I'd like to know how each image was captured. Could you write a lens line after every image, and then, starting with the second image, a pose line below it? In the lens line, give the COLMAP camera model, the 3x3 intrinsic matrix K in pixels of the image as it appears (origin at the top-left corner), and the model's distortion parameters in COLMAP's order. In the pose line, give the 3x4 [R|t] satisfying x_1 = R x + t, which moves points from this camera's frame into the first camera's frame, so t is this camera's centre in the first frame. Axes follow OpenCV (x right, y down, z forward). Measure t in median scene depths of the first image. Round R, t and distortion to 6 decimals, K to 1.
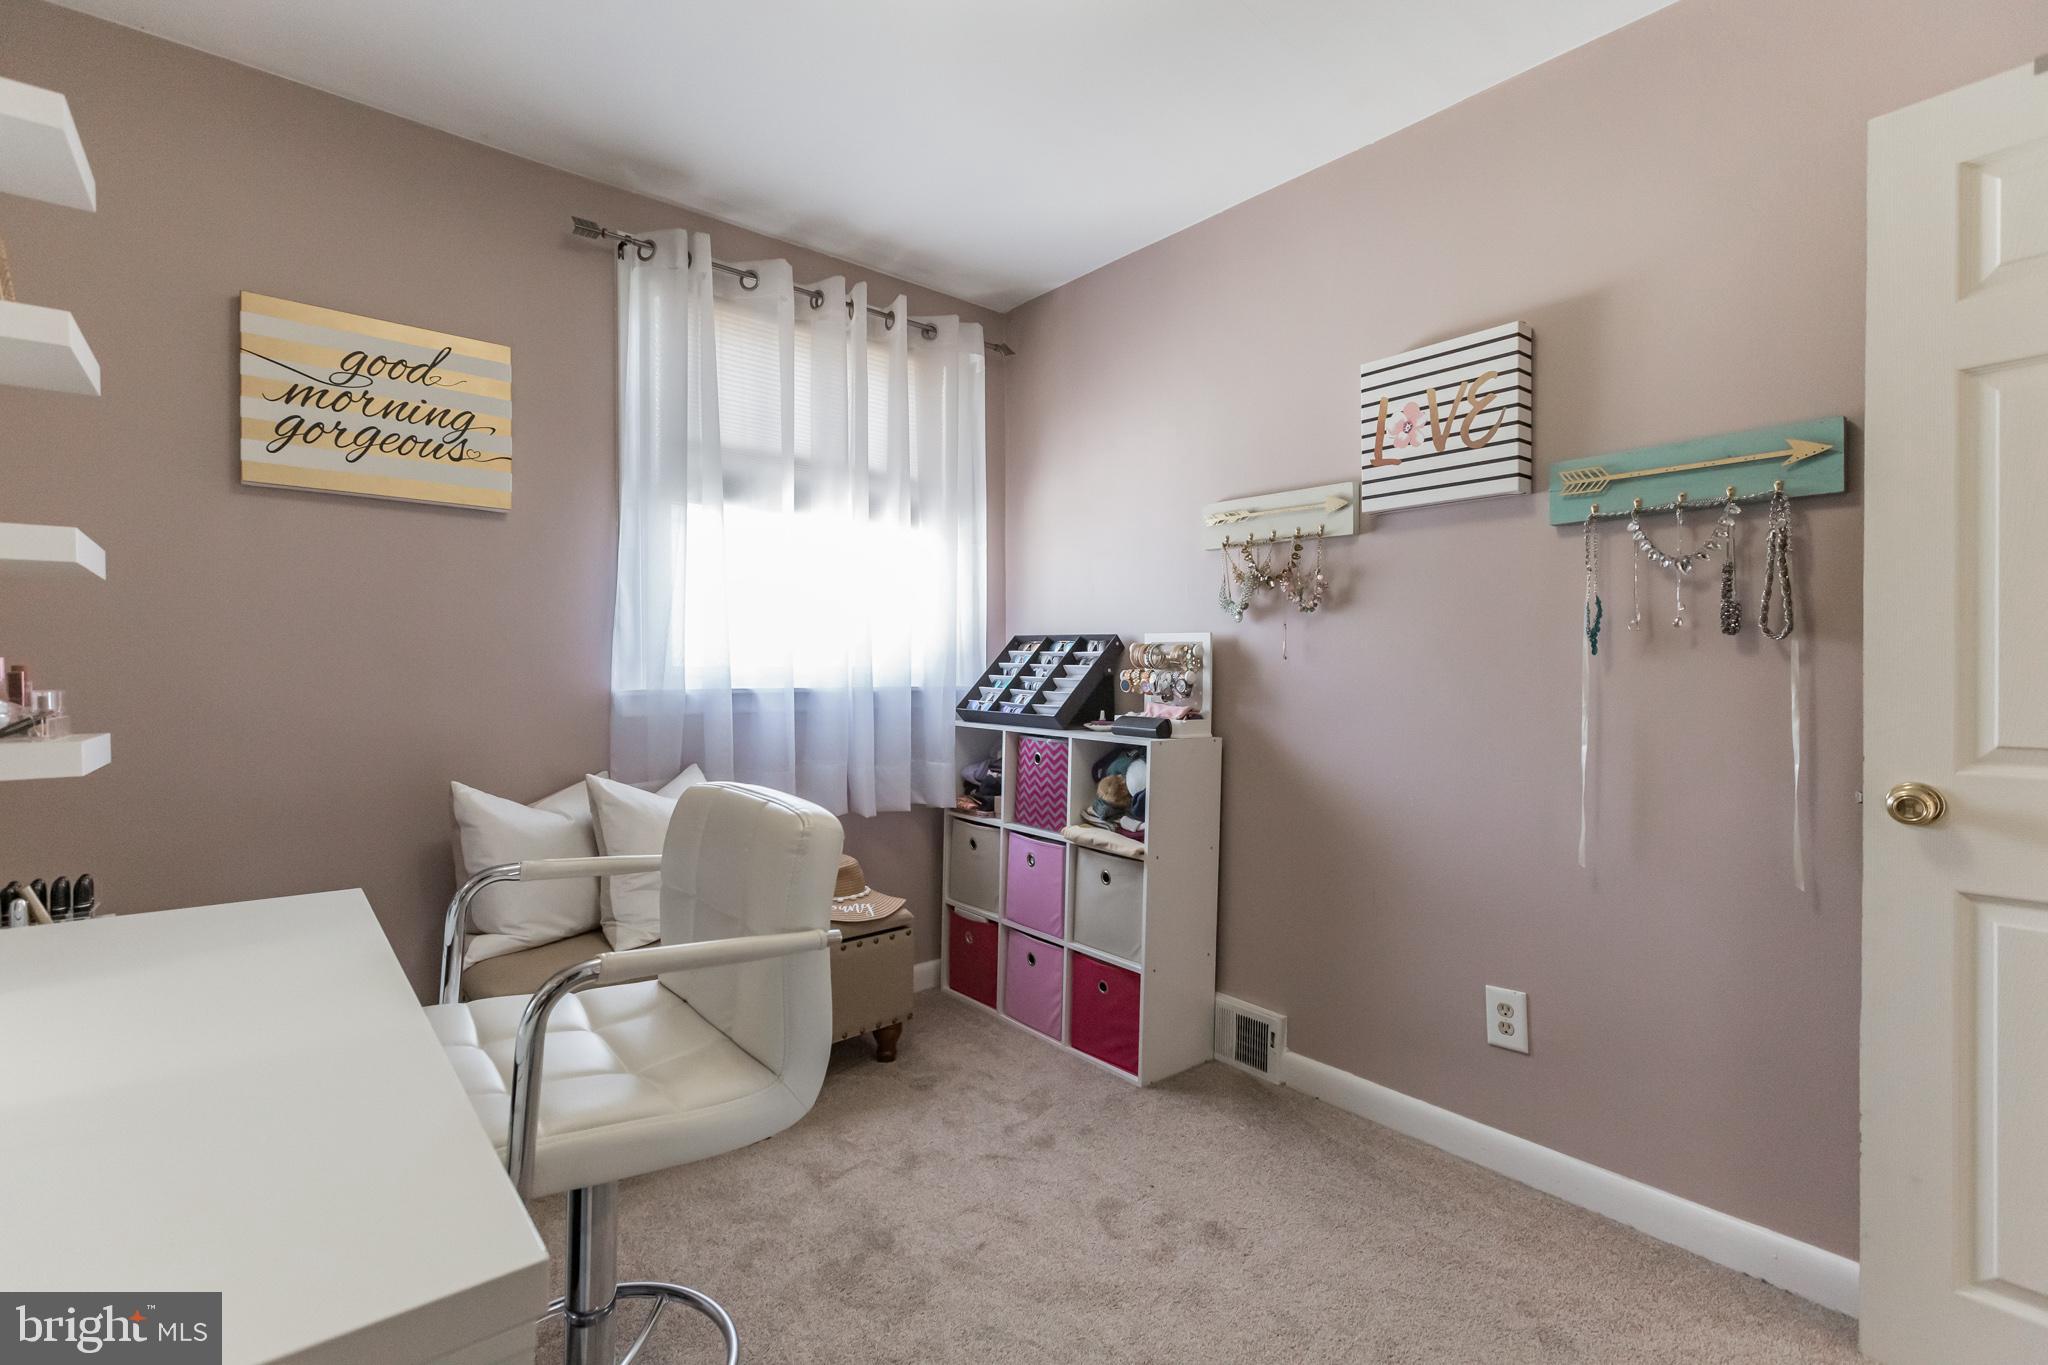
lens RADIAL K [[928.1, 0, 1034.9], [0, 928.1, 681.2], [0, 0, 1]] dist [0.001882, -0.000517]
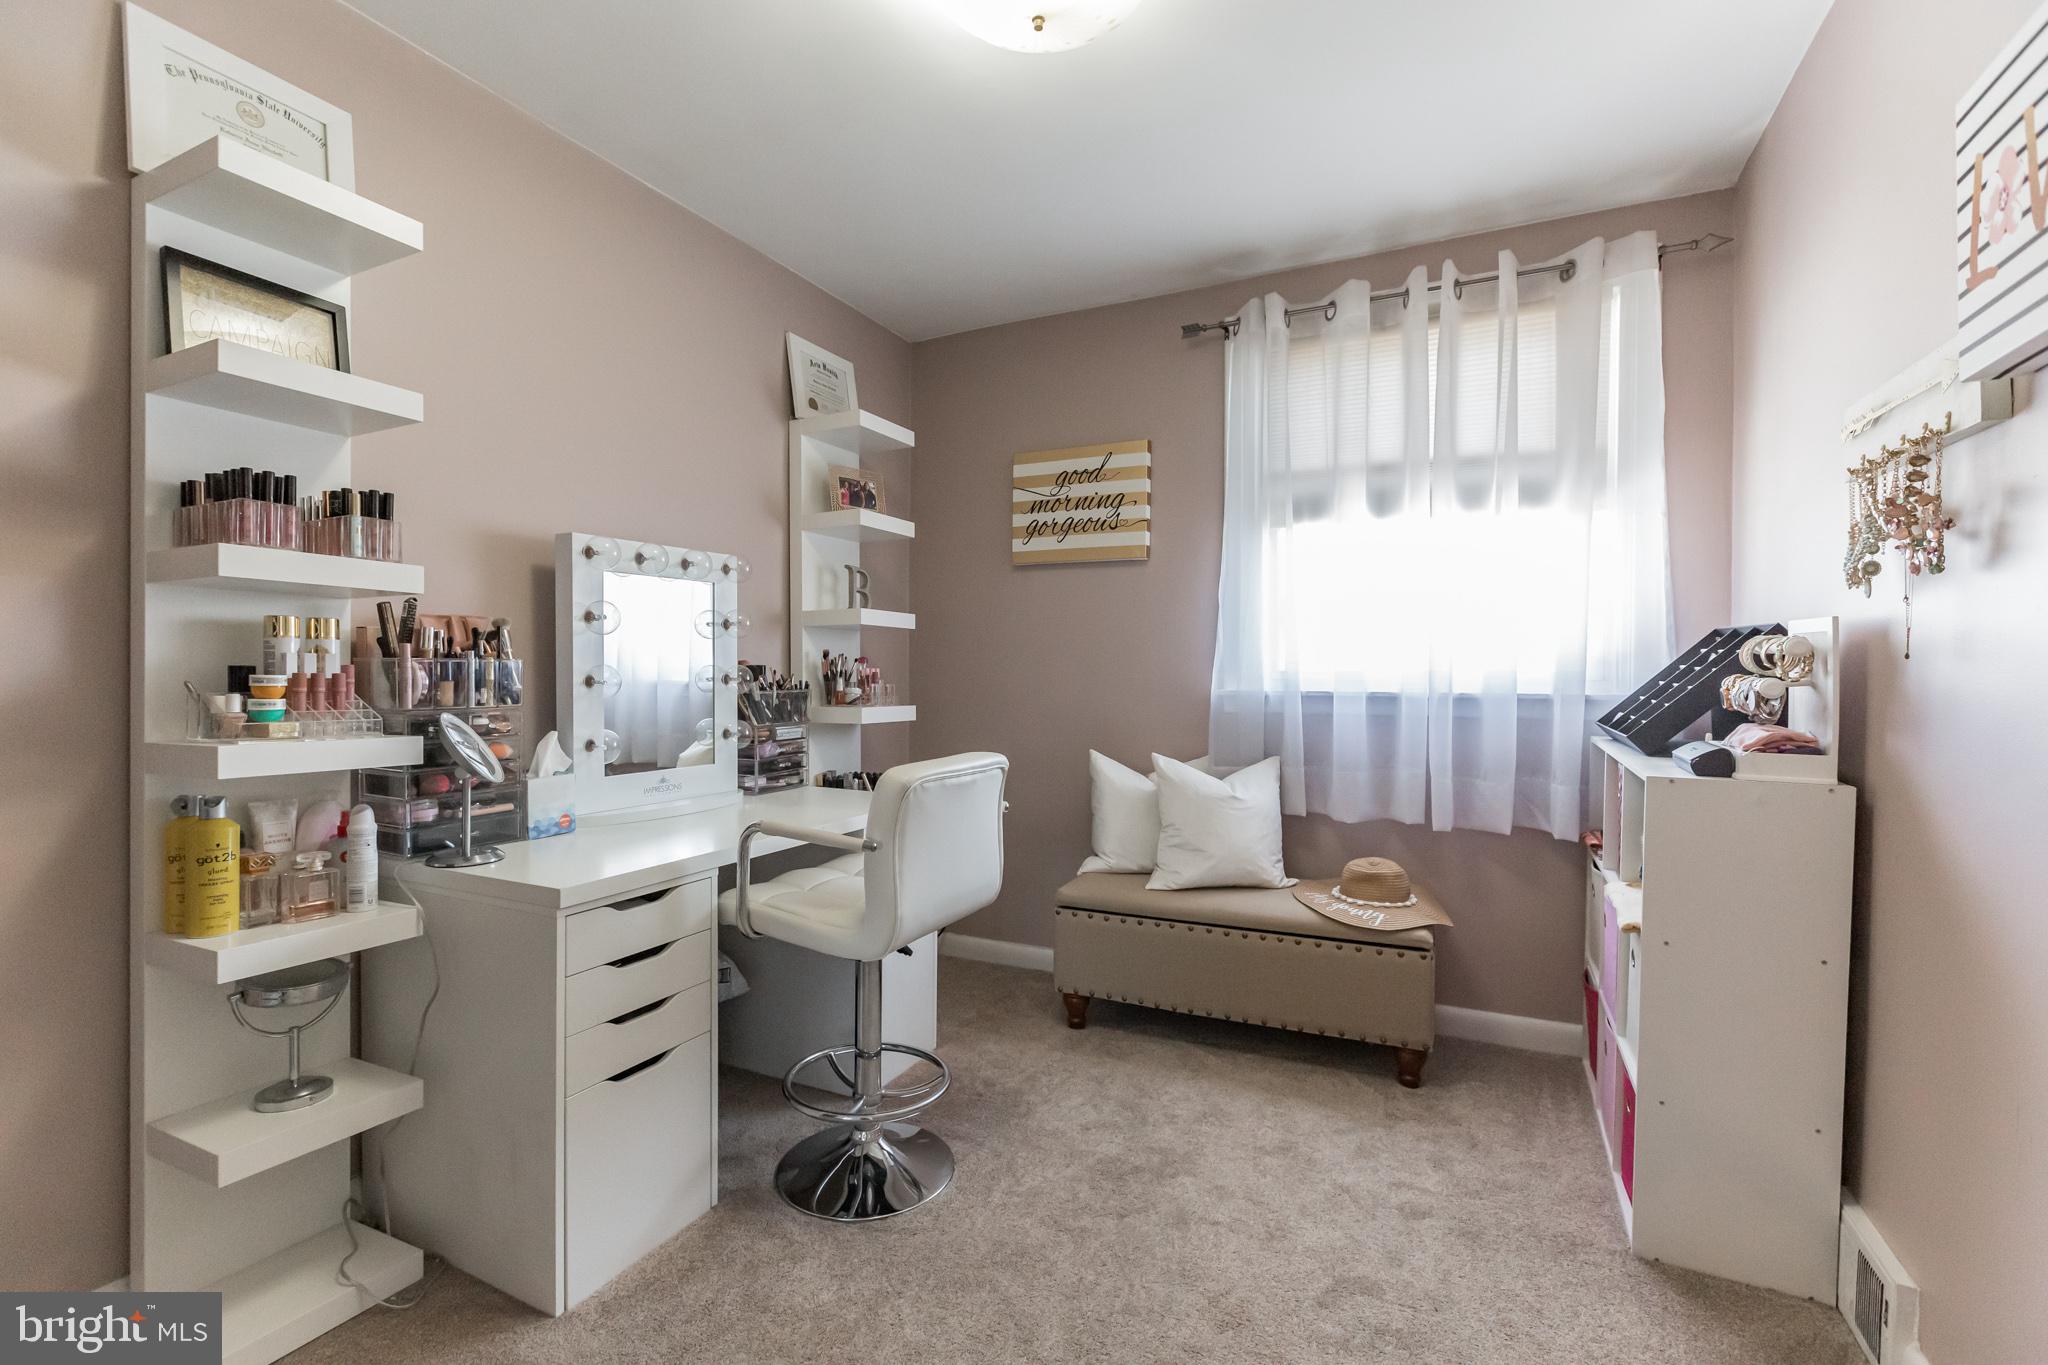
lens RADIAL K [[928.1, 0, 1012.4], [0, 928.1, 681.2], [0, 0, 1]] dist [0.001882, -0.000517]
pose [[0.379441, 0.009857, -0.925163, 0.581684], [-0.010886, 0.999922, 0.006189, -0.006889], [0.925152, 0.007723, 0.379519, 0.270394]]
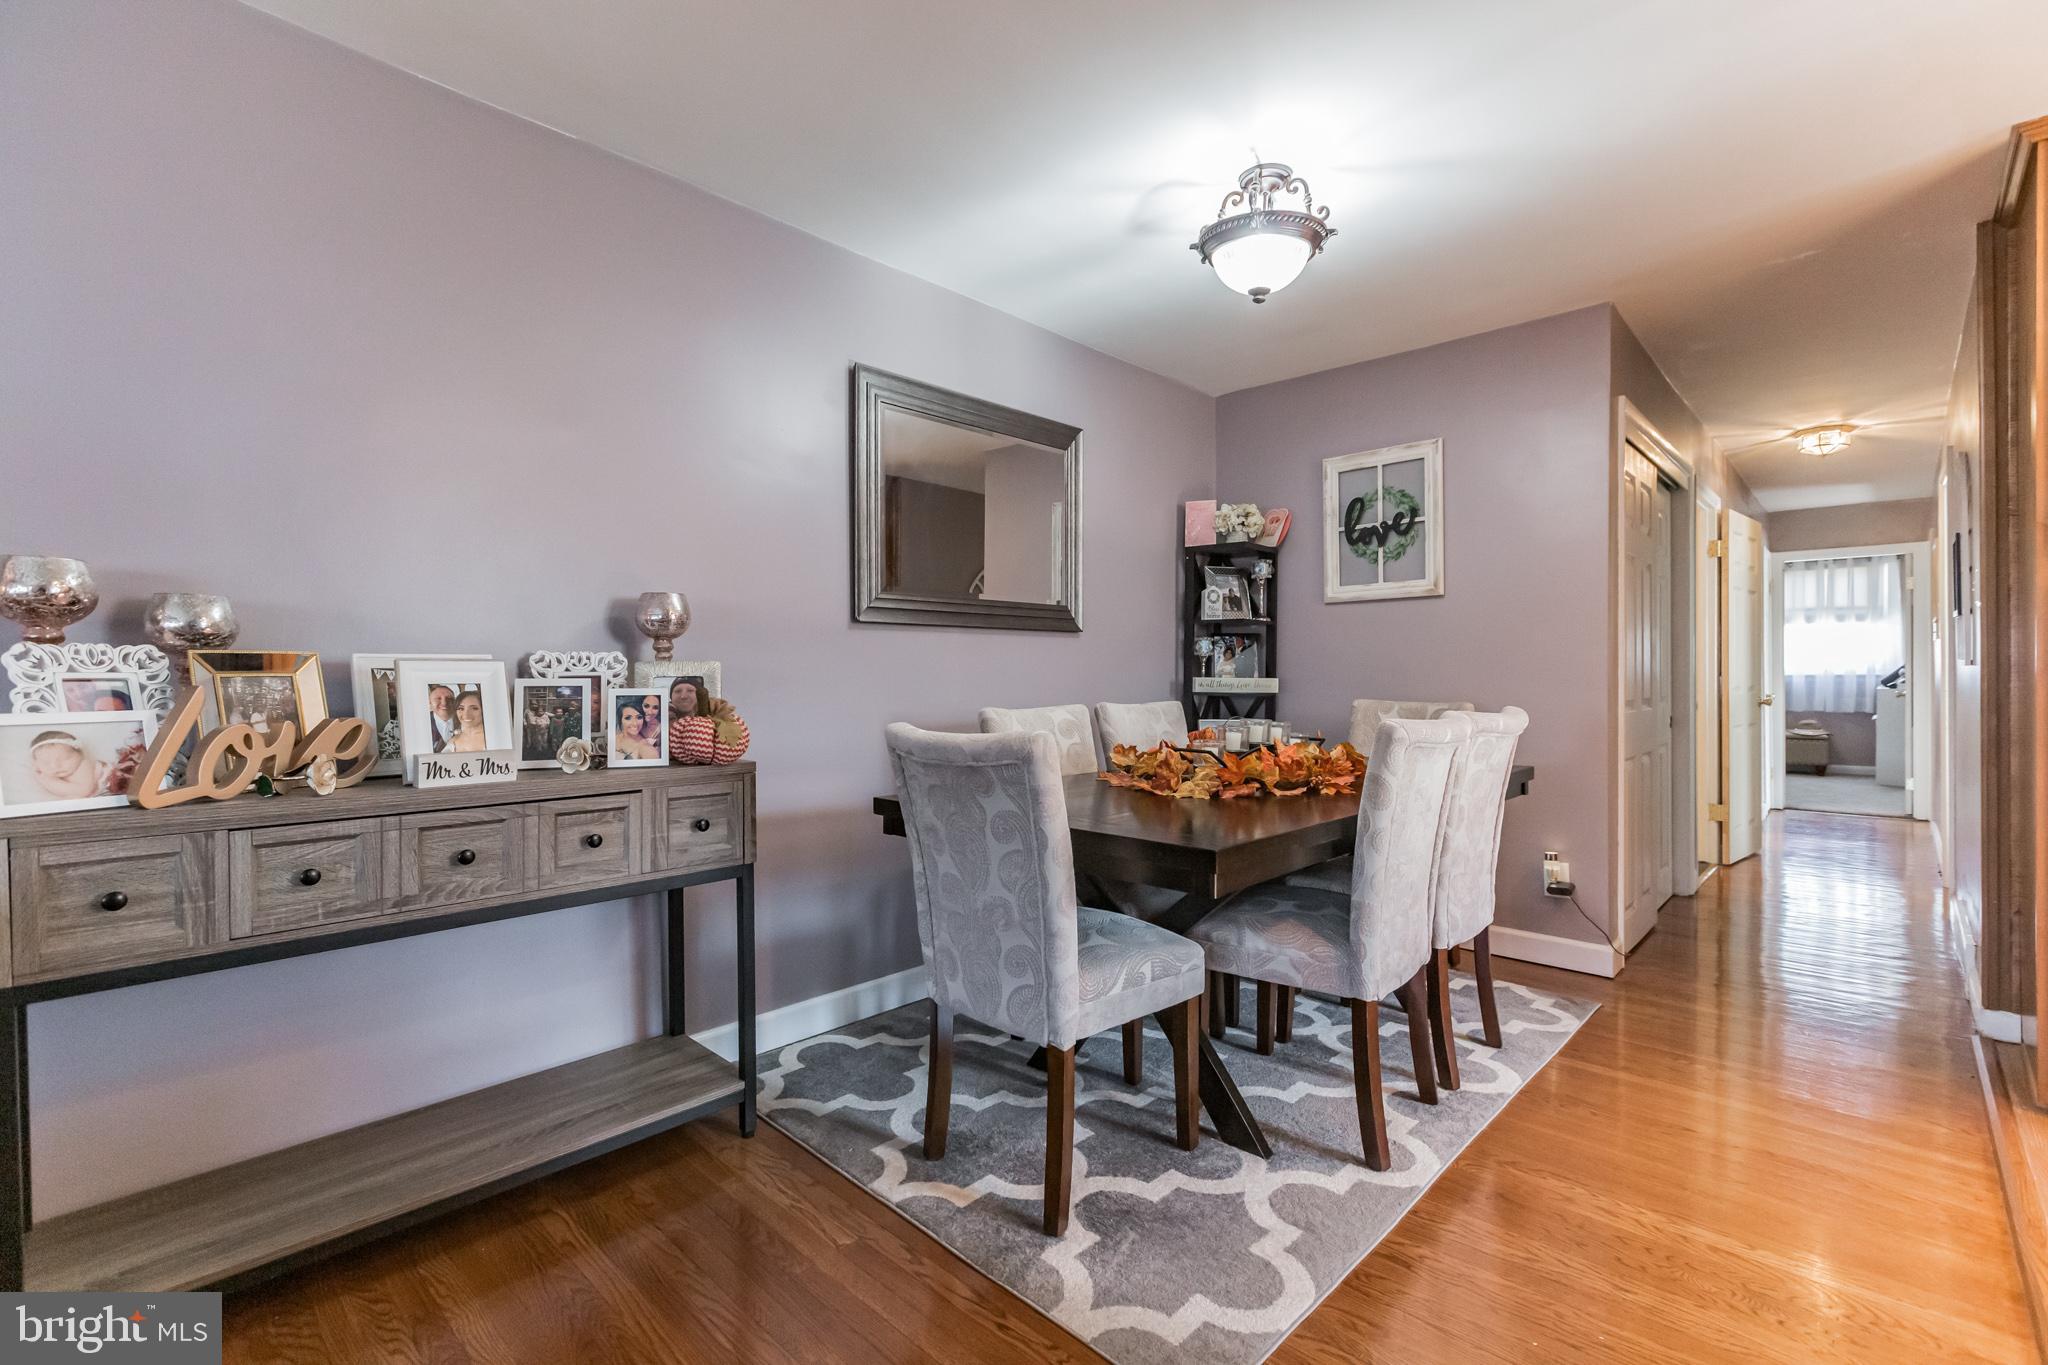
lens RADIAL K [[928.1, 0, 1025.2], [0, 928.1, 685.6], [0, 0, 1]] dist [0.001882, -0.000517]
pose [[0.094958, 0.001202, -0.995481, 3.209102], [-0.001313, 0.999999, 0.001083, 0.053436], [0.995480, 0.001204, 0.094959, -2.461944]]
